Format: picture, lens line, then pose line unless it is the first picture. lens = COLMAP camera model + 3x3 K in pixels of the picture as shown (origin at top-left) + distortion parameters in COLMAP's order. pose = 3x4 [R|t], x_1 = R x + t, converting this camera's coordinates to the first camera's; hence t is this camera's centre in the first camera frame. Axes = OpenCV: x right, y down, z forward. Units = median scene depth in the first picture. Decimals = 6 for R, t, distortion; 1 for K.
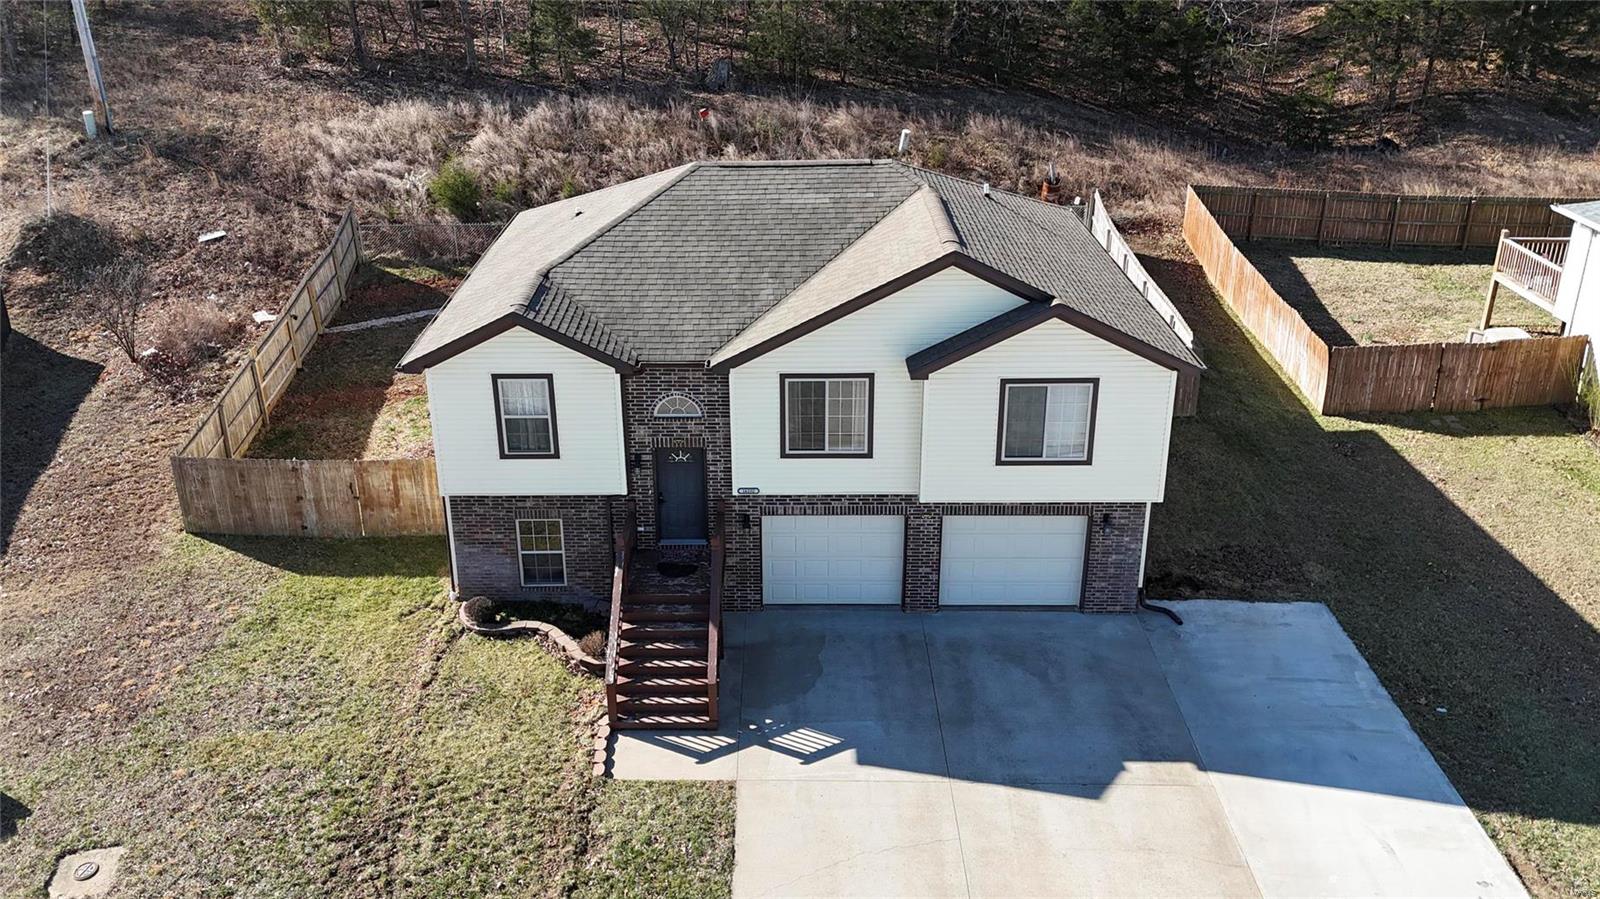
lens RADIAL K [[1207.3, 0, 756.8], [0, 1207.3, 334.9], [0, 0, 1]] dist [0.040154, -0.006350]
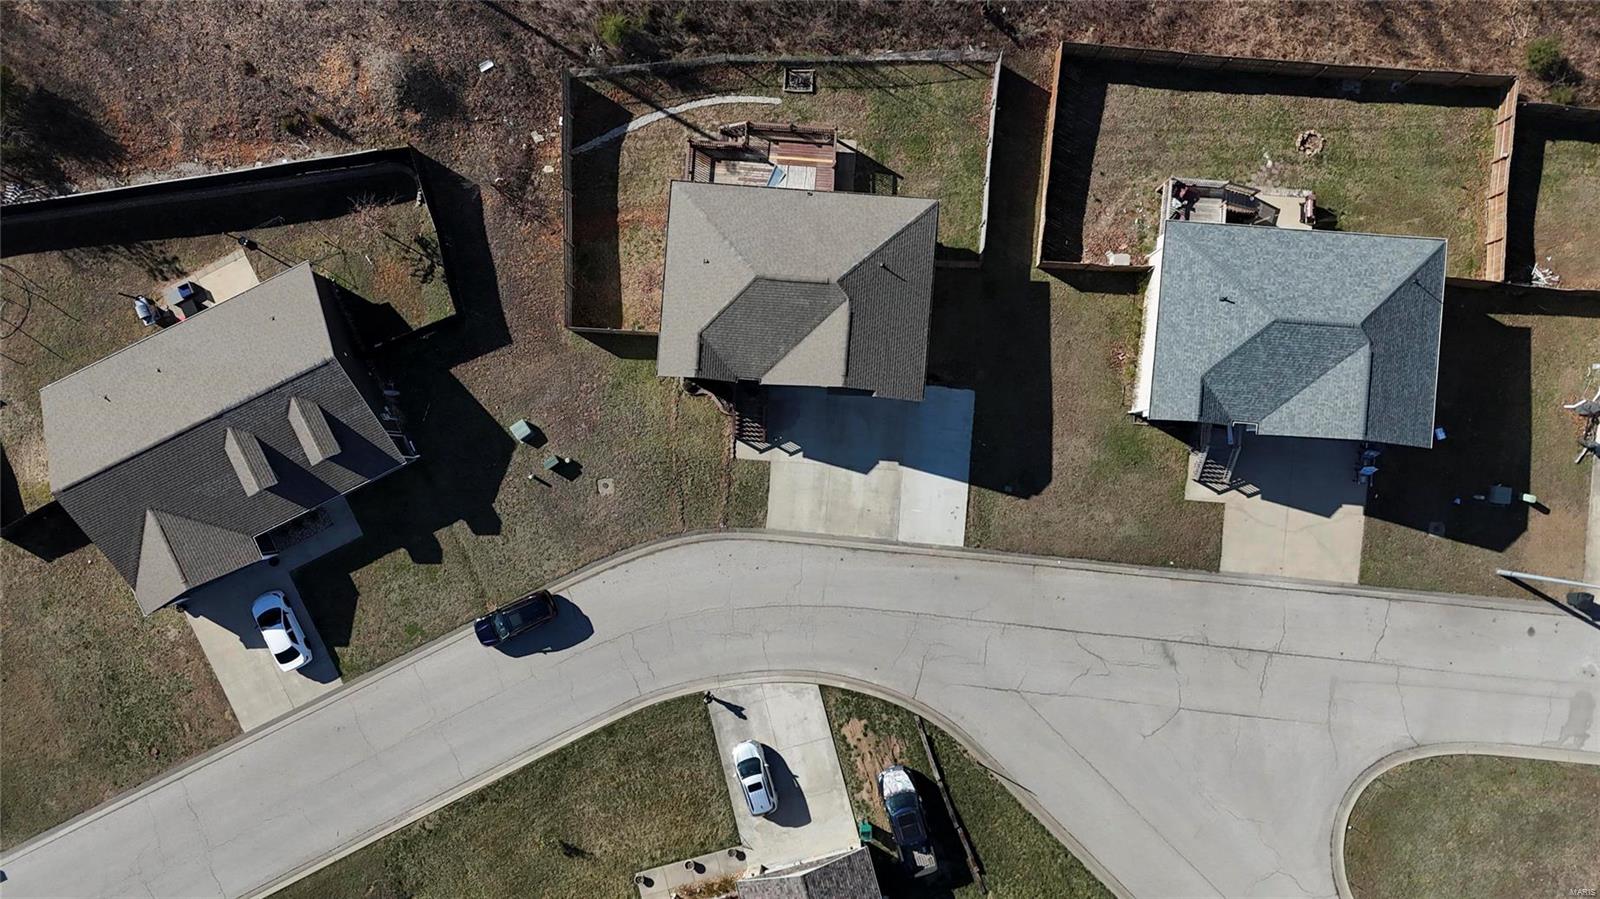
lens RADIAL K [[1174.0, 0, 798.9], [0, 1174.0, 443.1], [0, 0, 1]] dist [0.085639, -0.070920]
pose [[0.998313, 0.055534, -0.016974, 0.106546], [-0.005600, 0.383004, 0.923730, -2.458498], [0.057799, -0.922076, 0.382668, -0.226149]]
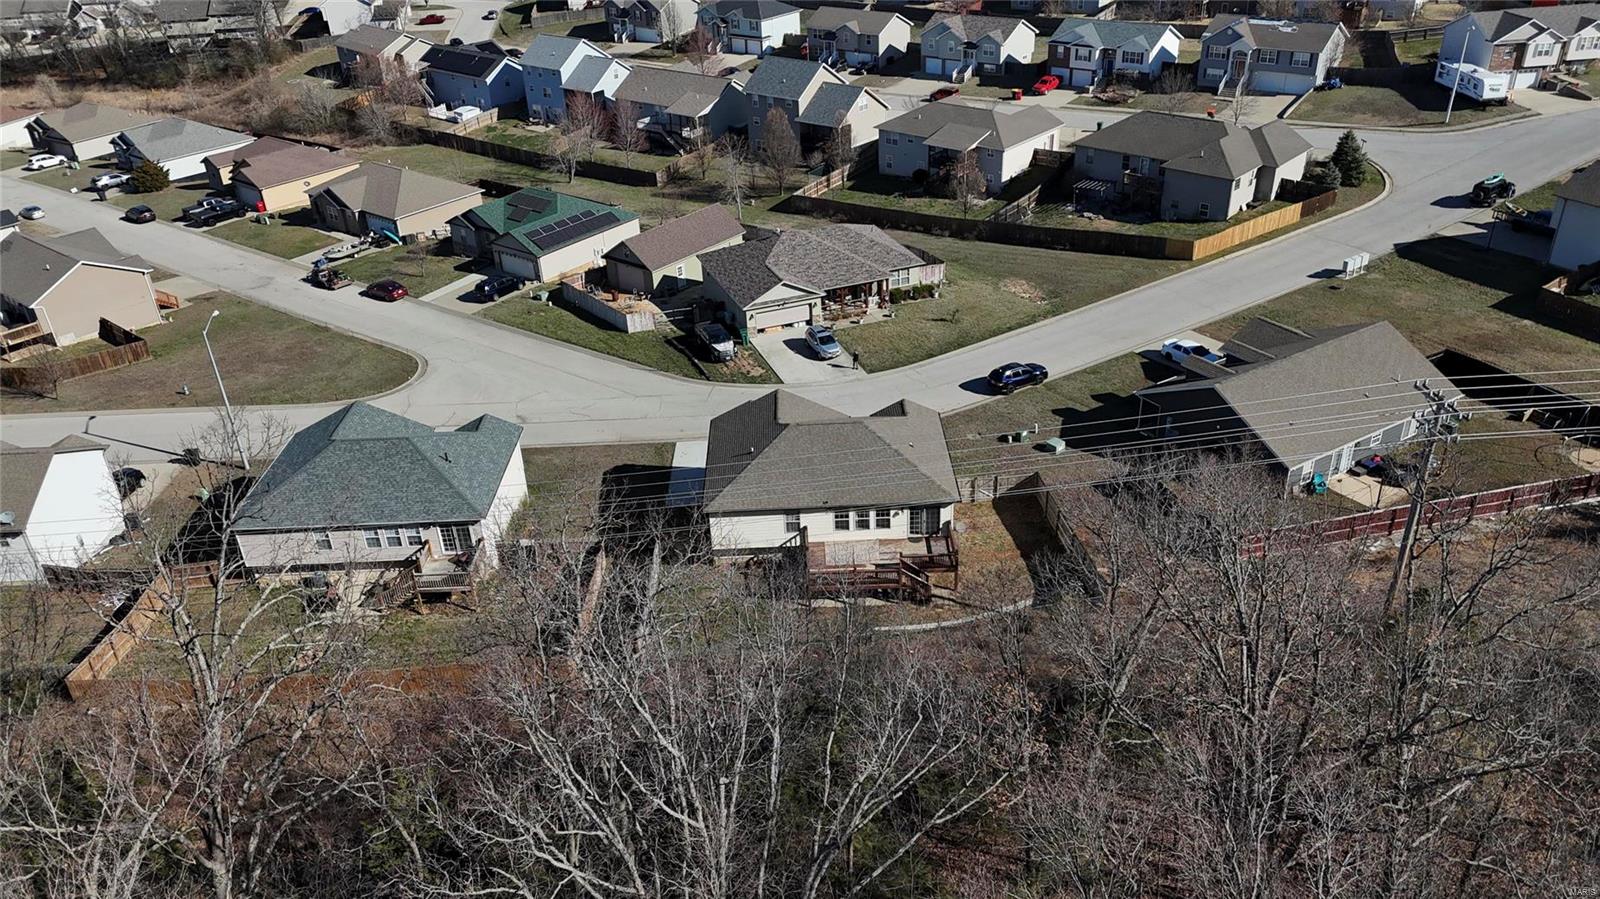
lens RADIAL K [[1174.0, 0, 798.9], [0, 1174.0, 443.1], [0, 0, 1]] dist [0.085639, -0.070920]
pose [[-0.997878, 0.065043, -0.003145, 0.116978], [0.038978, 0.635284, 0.771294, -2.419202], [0.052165, 0.769534, -0.636471, 3.048434]]
